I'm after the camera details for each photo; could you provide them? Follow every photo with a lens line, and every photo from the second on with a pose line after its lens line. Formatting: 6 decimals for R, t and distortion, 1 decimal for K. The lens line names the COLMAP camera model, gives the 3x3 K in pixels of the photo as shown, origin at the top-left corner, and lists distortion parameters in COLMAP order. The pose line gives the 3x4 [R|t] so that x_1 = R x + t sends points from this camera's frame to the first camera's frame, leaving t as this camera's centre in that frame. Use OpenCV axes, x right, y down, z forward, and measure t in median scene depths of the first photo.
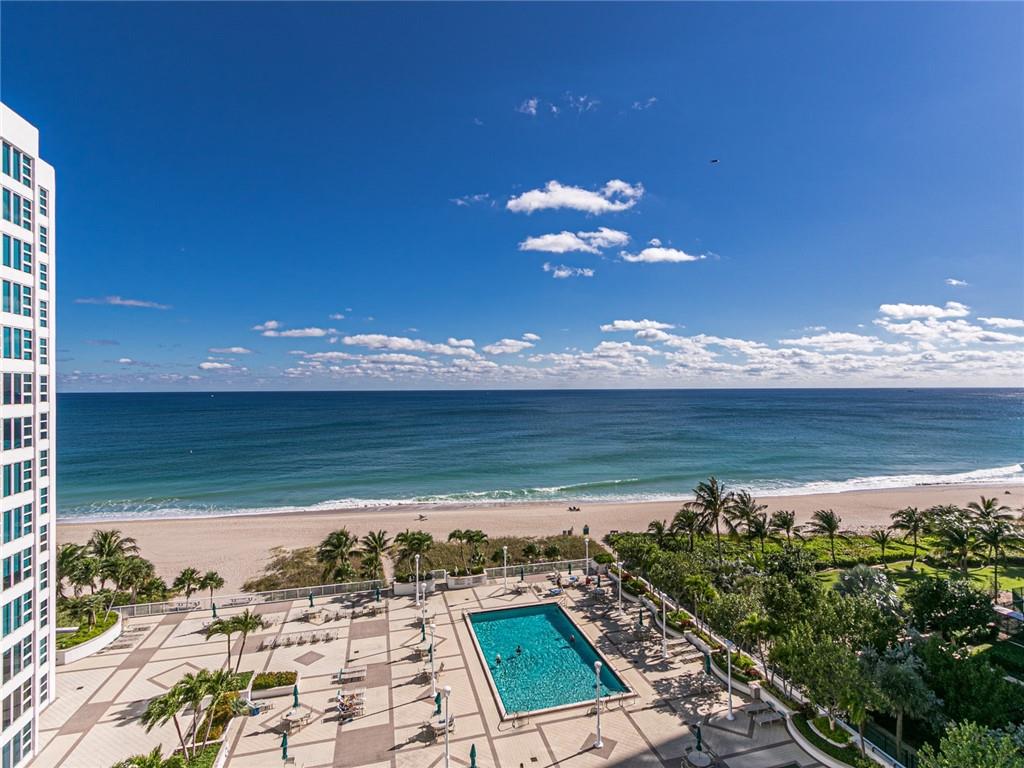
lens RADIAL K [[518.1, 0, 507.1], [0, 518.1, 388.1], [0, 0, 1]] dist [0.006266, -0.002369]
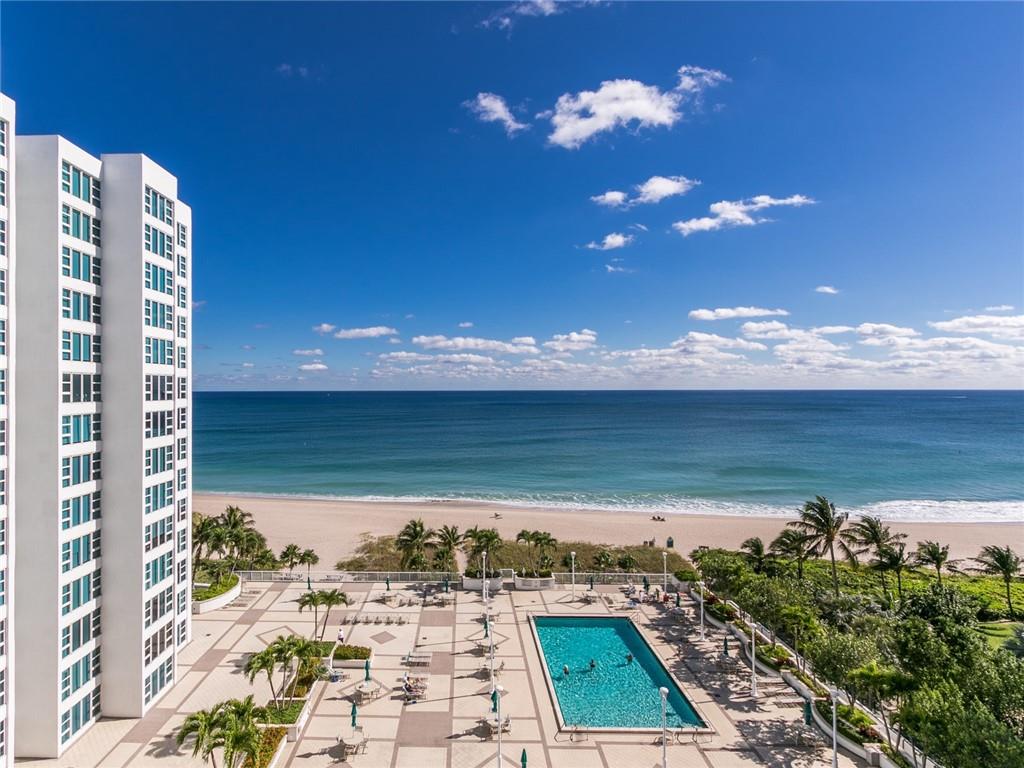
lens RADIAL K [[518.1, 0, 499.7], [0, 518.1, 390.8], [0, 0, 1]] dist [0.006266, -0.002369]
pose [[0.954999, 0.001500, -0.296605, 0.154444], [-0.000950, 0.999998, 0.001997, 0.003984], [0.296607, -0.001625, 0.954998, 0.039380]]
